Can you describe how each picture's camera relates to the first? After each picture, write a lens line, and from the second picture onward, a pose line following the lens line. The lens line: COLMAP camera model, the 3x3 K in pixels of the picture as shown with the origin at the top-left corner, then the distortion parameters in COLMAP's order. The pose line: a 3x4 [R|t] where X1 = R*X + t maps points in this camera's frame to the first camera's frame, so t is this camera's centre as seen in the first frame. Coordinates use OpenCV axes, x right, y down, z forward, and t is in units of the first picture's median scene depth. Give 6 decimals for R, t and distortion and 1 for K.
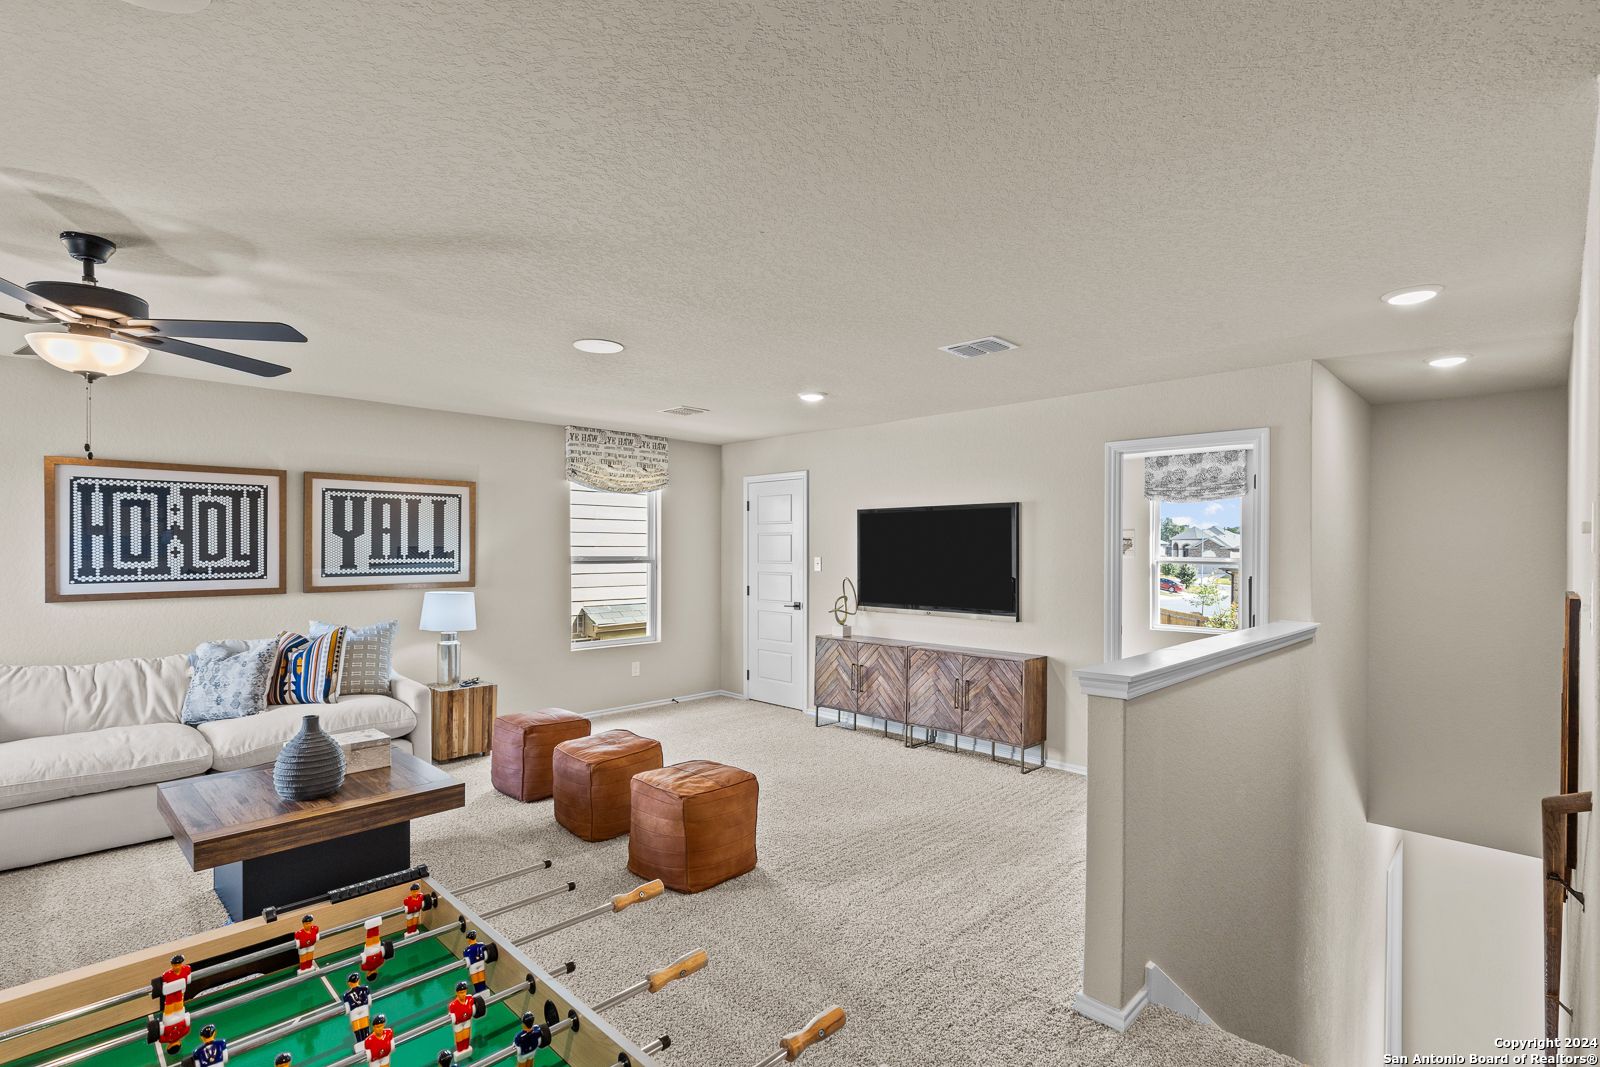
lens RADIAL K [[802.5, 0, 796.9], [0, 802.5, 543.7], [0, 0, 1]] dist [0.004757, -0.001440]
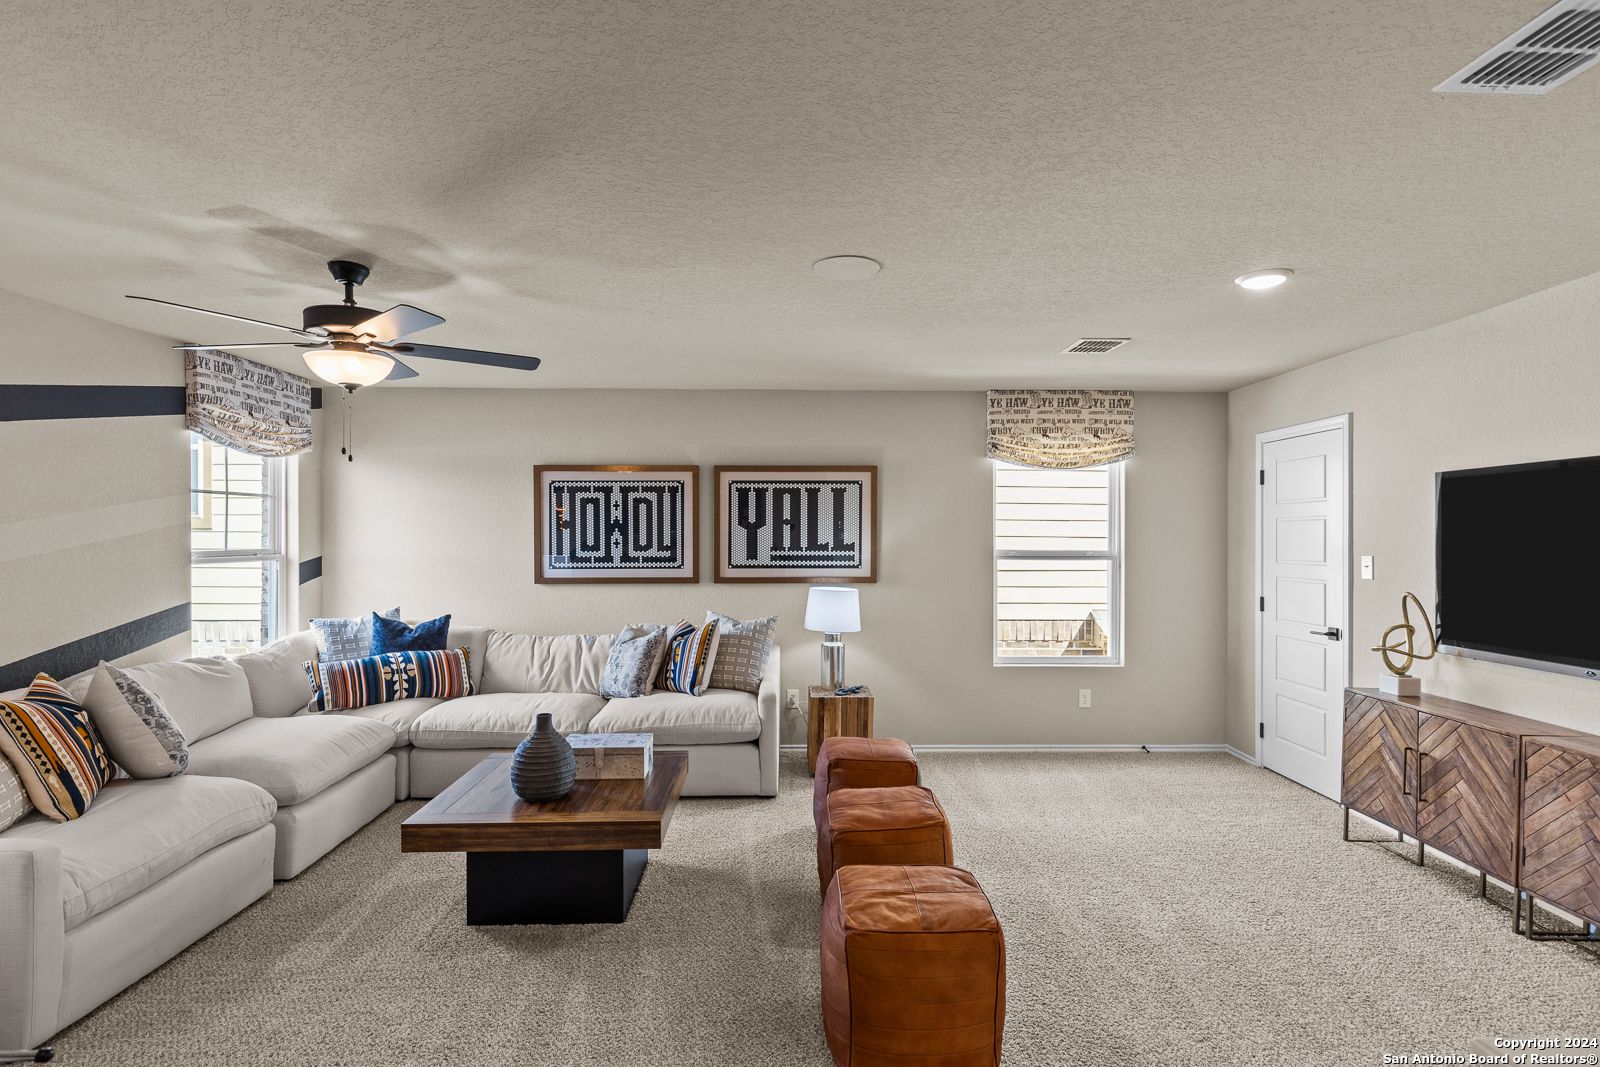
lens RADIAL K [[802.5, 0, 801.2], [0, 802.5, 537.2], [0, 0, 1]] dist [0.004757, -0.001440]
pose [[0.707479, -0.000158, -0.706734, 0.184104], [0.002796, 0.999993, 0.002575, -0.000128], [0.706729, -0.003798, 0.707474, 0.333568]]
